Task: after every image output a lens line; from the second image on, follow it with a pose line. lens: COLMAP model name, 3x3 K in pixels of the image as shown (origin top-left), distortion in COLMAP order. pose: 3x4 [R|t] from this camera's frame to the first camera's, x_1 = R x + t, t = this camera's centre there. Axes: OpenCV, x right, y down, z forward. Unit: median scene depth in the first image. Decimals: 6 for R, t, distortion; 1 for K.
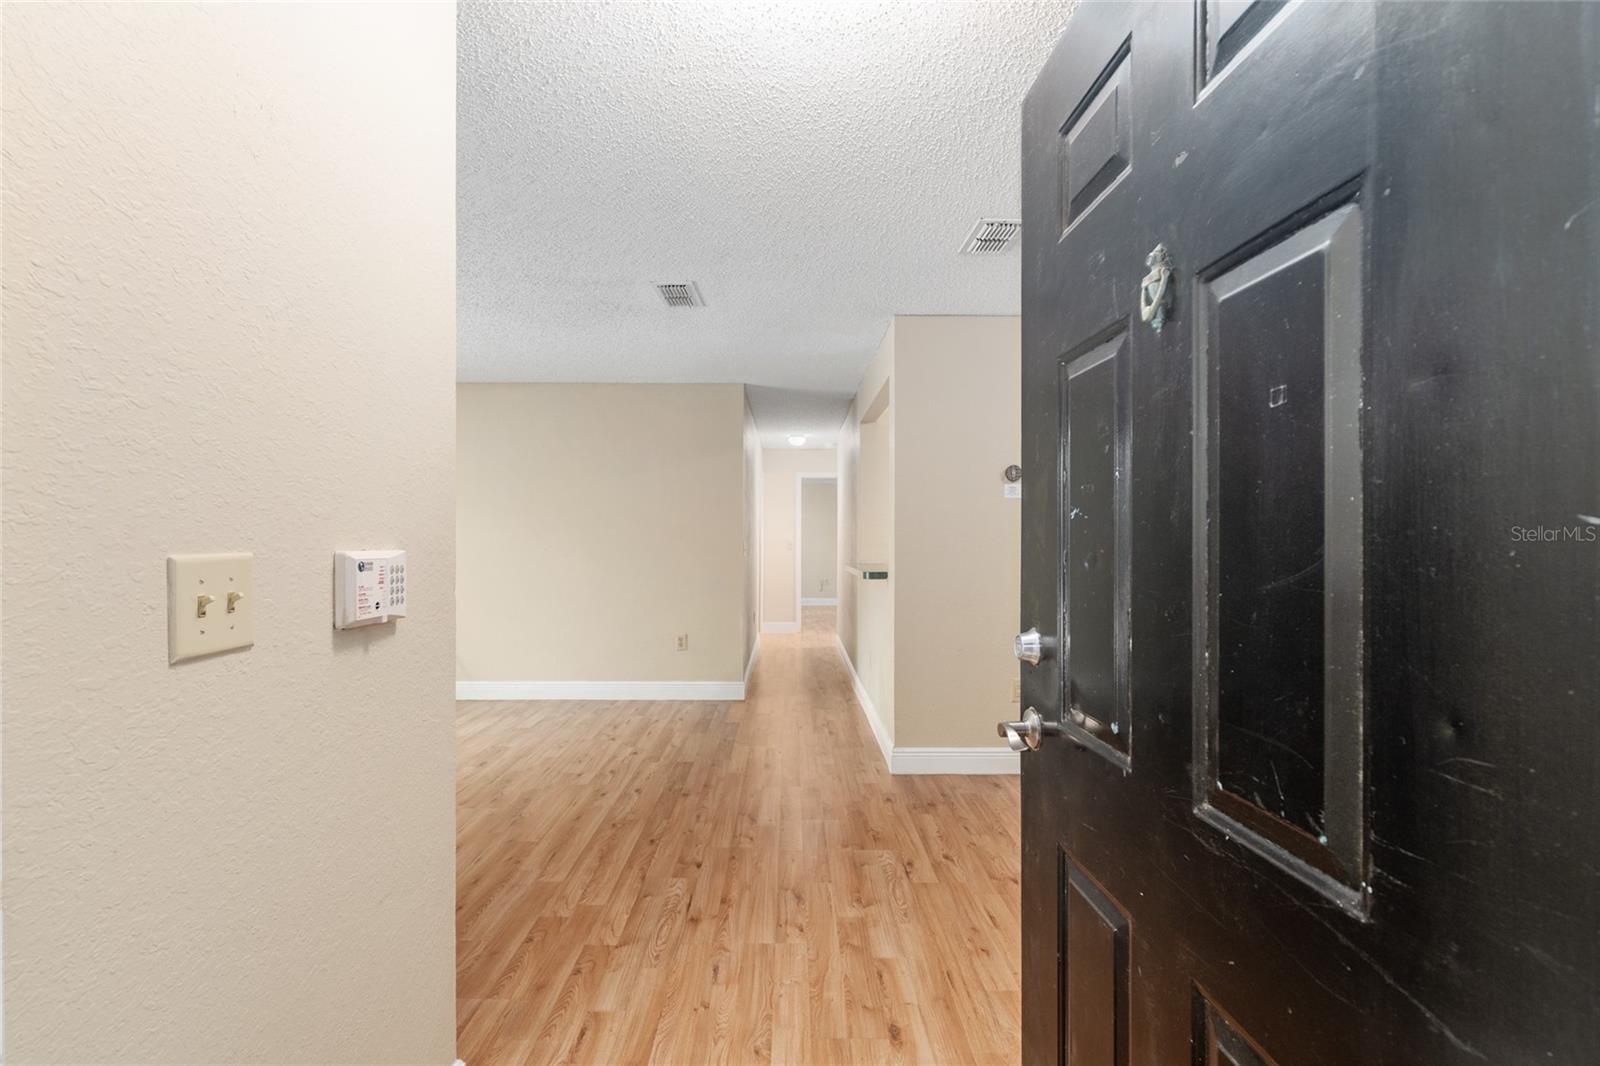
lens RADIAL K [[716.5, 0, 794.0], [0, 716.5, 538.0], [0, 0, 1]] dist [-0.002919, -0.000111]
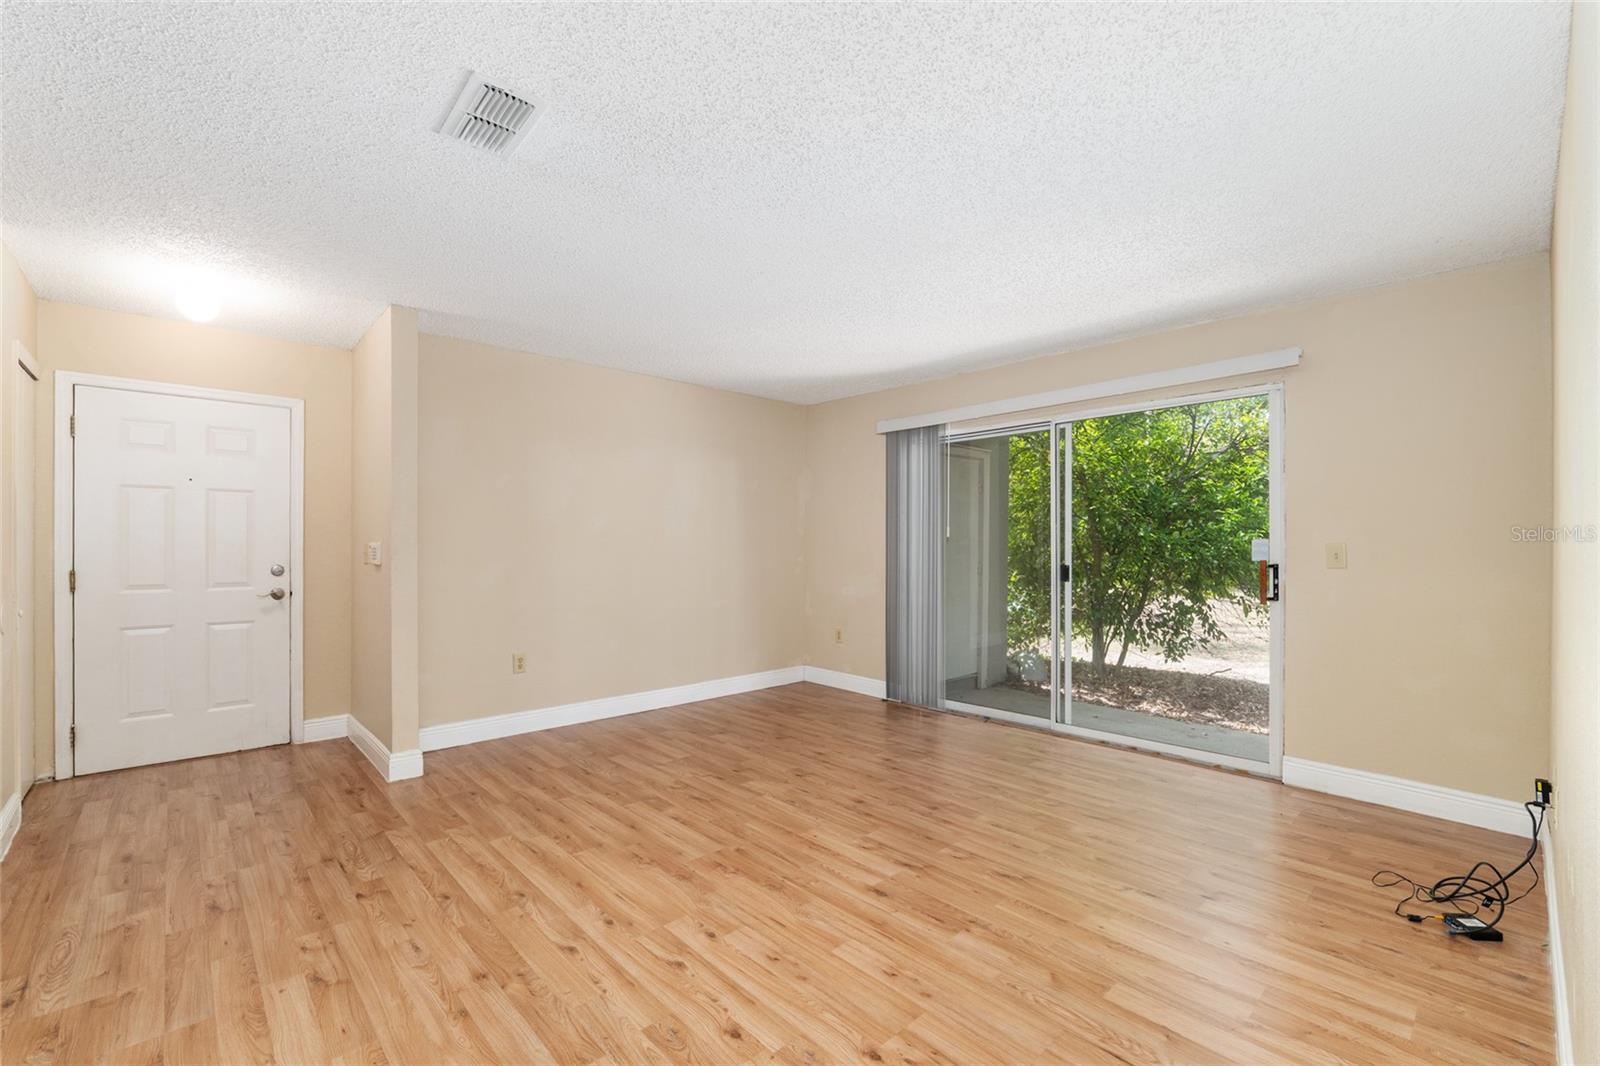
lens RADIAL K [[679.3, 0, 795.0], [0, 679.3, 550.5], [0, 0, 1]] dist [-0.009681, 0.000163]
pose [[-0.738028, 0.001190, -0.674769, 0.030414], [-0.003317, 0.999980, 0.005391, 0.011592], [0.674762, 0.006217, -0.738010, 1.685037]]
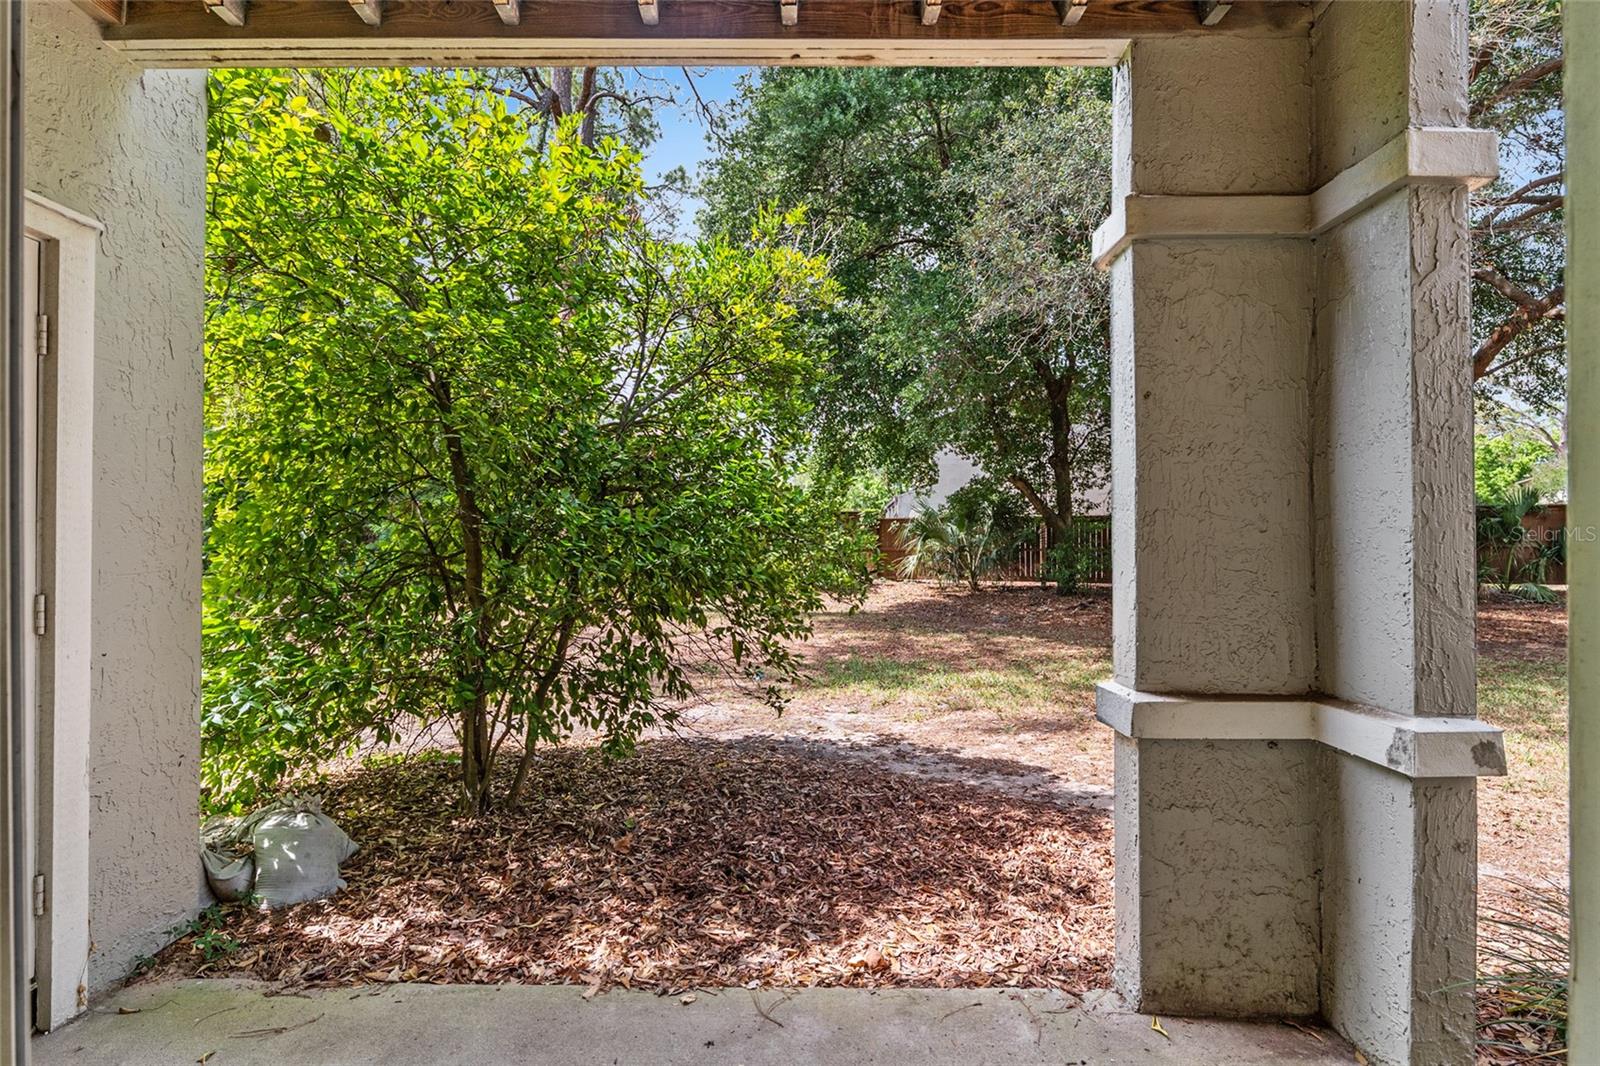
lens RADIAL K [[689.1, 0, 800.0], [0, 689.1, 533.0], [0, 0, 1]] dist [-0.000437, 0.000053]
pose [[-0.007123, -0.017620, -0.999819, -1.128970], [0.002069, 0.999842, -0.017635, 0.015456], [0.999972, -0.002194, -0.007086, 1.232193]]
